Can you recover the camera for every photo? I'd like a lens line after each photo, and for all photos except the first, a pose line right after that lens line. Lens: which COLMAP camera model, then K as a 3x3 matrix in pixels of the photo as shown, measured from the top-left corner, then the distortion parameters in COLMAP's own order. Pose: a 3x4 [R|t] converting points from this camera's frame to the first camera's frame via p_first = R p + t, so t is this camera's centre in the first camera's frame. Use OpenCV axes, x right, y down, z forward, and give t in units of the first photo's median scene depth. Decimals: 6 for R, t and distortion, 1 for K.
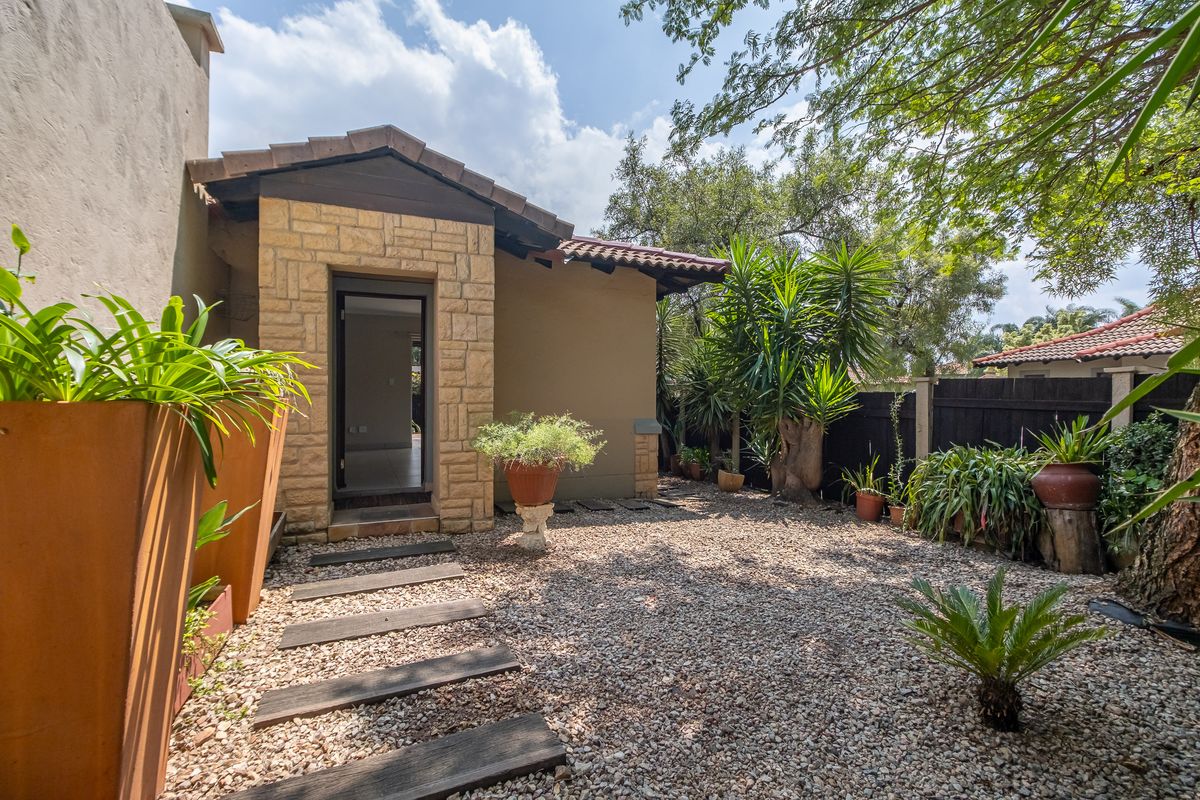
lens RADIAL K [[530.3, 0, 597.7], [0, 530.3, 394.7], [0, 0, 1]] dist [0.001290, 0.000068]
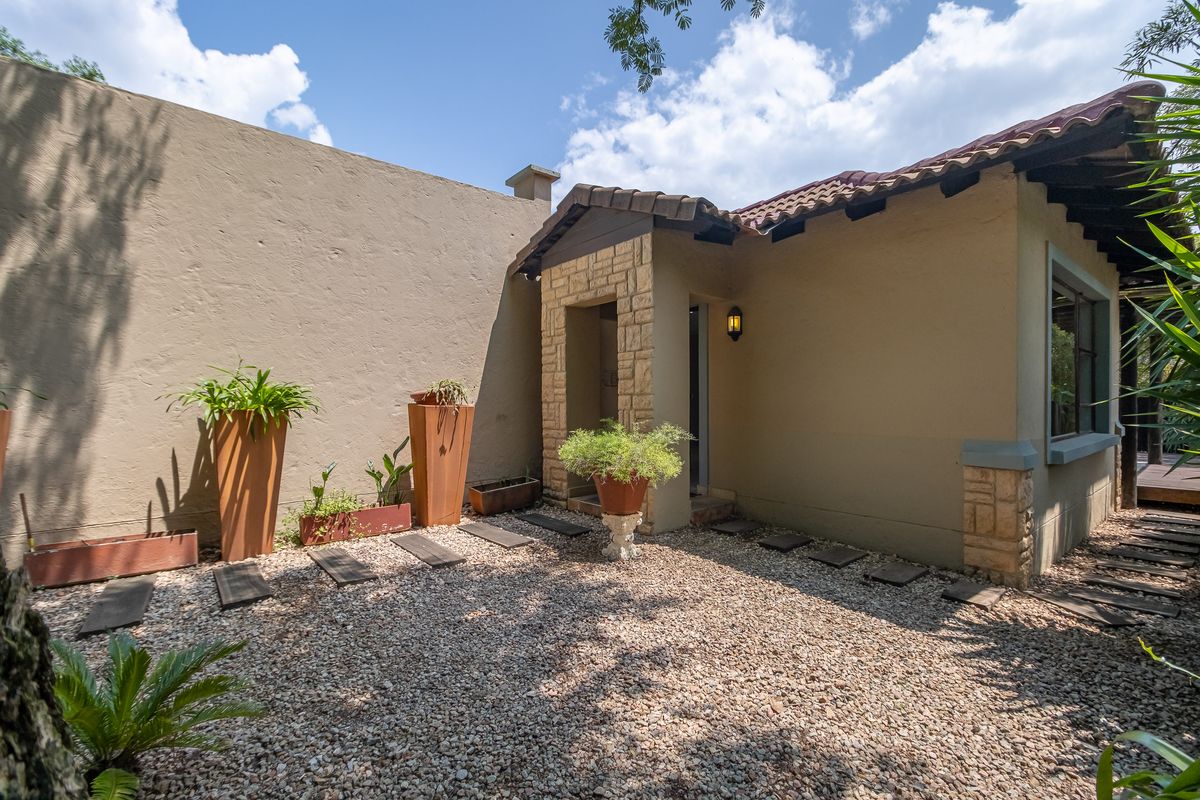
lens RADIAL K [[530.3, 0, 598.2], [0, 530.3, 406.7], [0, 0, 1]] dist [0.001290, 0.000068]
pose [[0.269578, 0.009651, -0.962930, 0.826028], [0.011867, 0.999841, 0.013344, -0.005496], [0.962905, -0.015024, 0.269420, 0.708234]]
